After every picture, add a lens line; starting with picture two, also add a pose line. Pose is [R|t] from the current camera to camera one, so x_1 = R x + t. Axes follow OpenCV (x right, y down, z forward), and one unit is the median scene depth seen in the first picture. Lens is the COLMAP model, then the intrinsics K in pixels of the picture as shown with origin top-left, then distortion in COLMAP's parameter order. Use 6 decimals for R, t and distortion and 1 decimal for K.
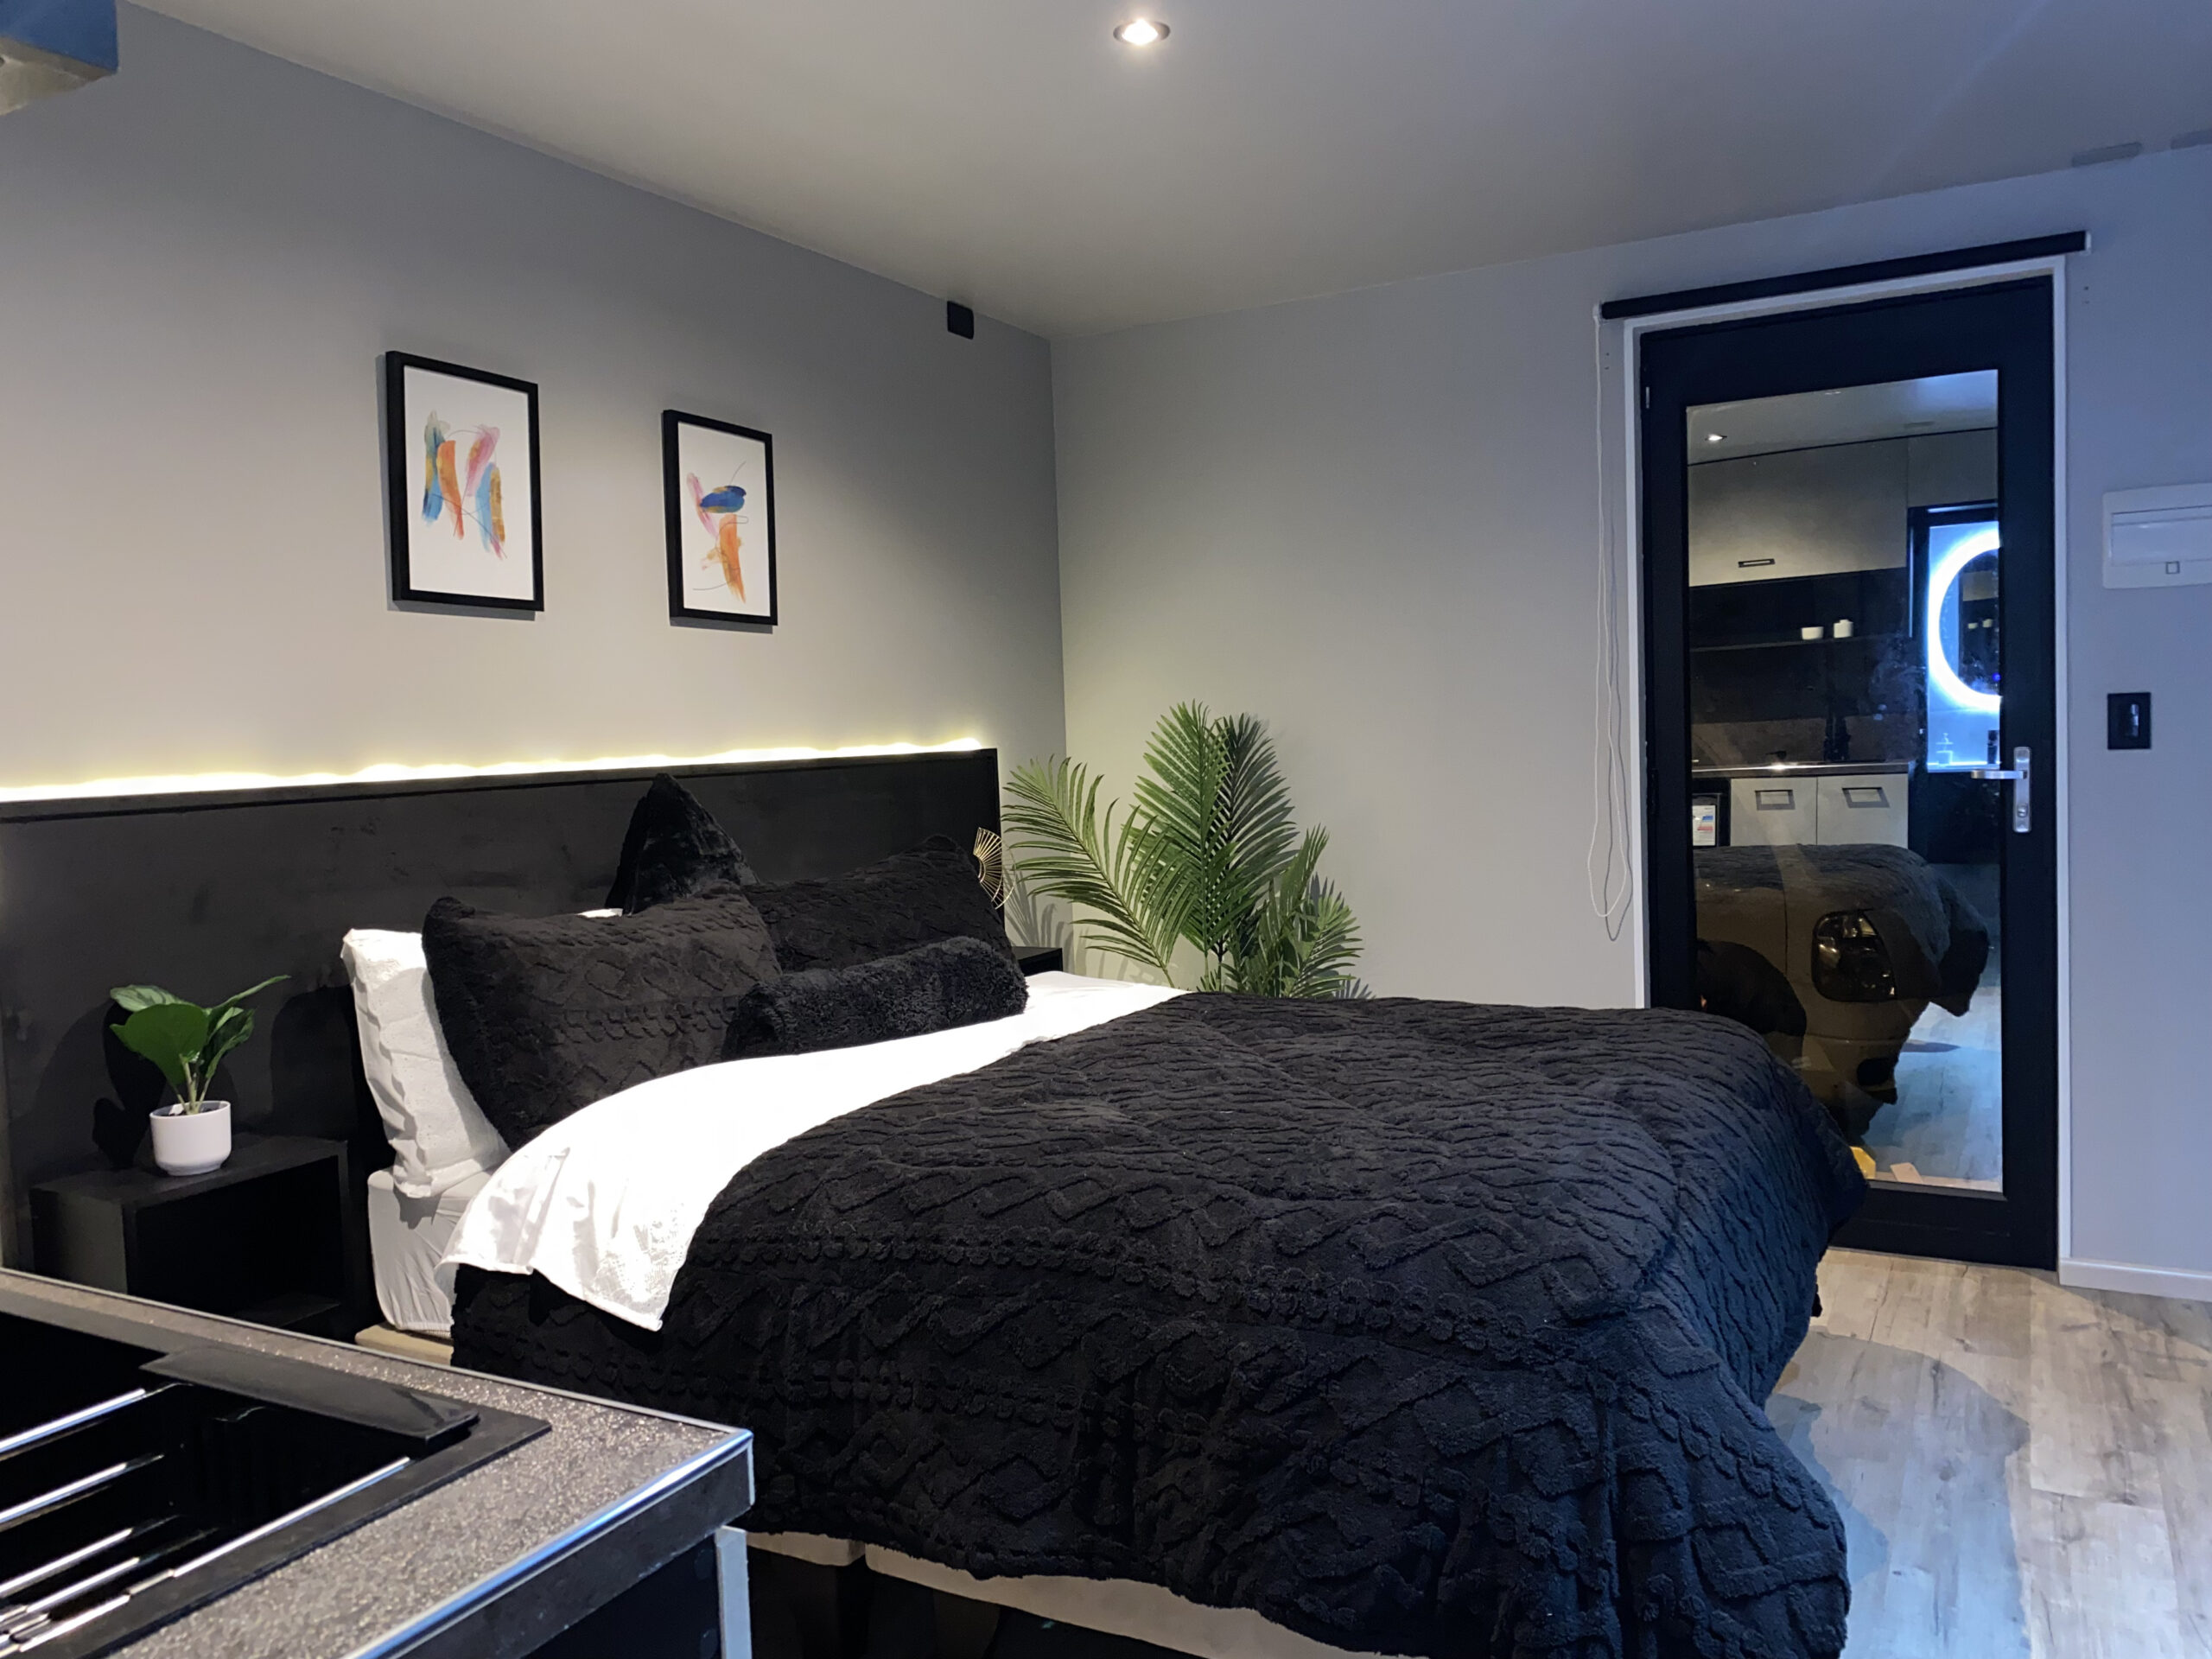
lens RADIAL K [[1655.2, 0, 1097.7], [0, 1655.2, 809.9], [0, 0, 1]] dist [0.015705, 0.002668]
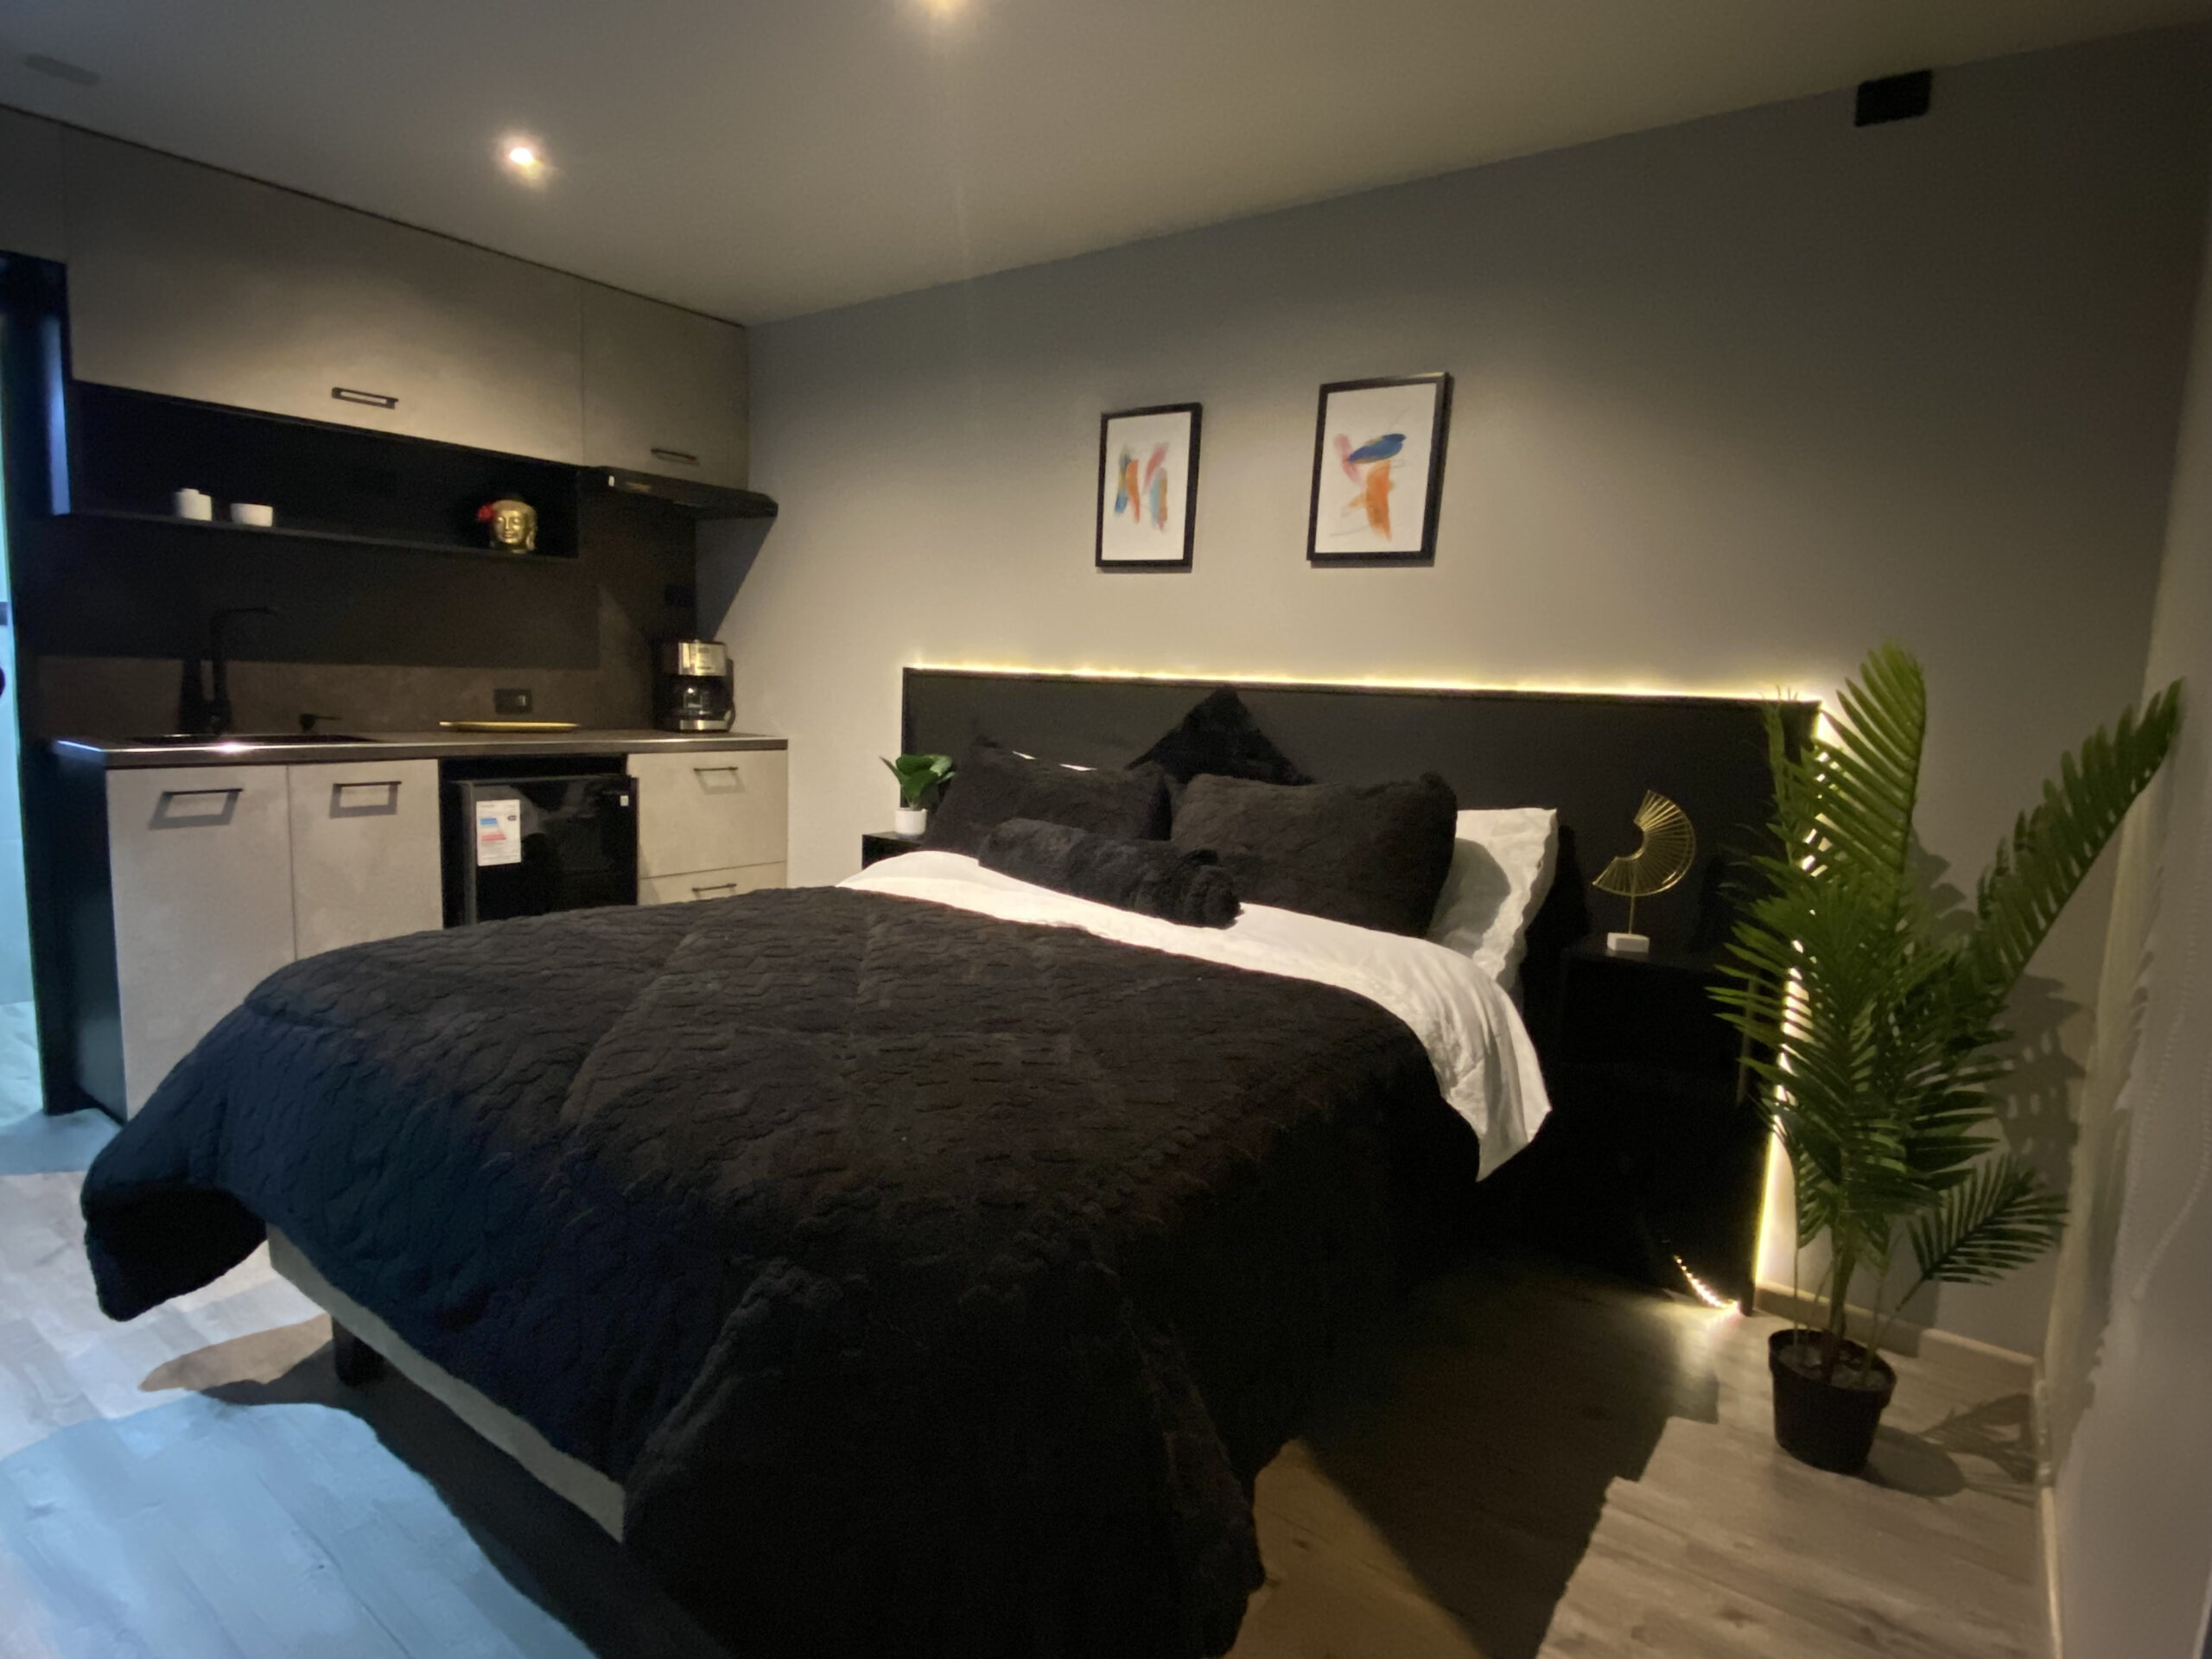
lens RADIAL K [[1179.3, 0, 1107.1], [0, 1179.3, 834.5], [0, 0, 1]] dist [0.002552, -0.005048]
pose [[-0.129434, 0.157911, -0.978933, 0.704906], [-0.082459, 0.982105, 0.169326, -0.058736], [0.988153, 0.102638, -0.114097, 1.066202]]
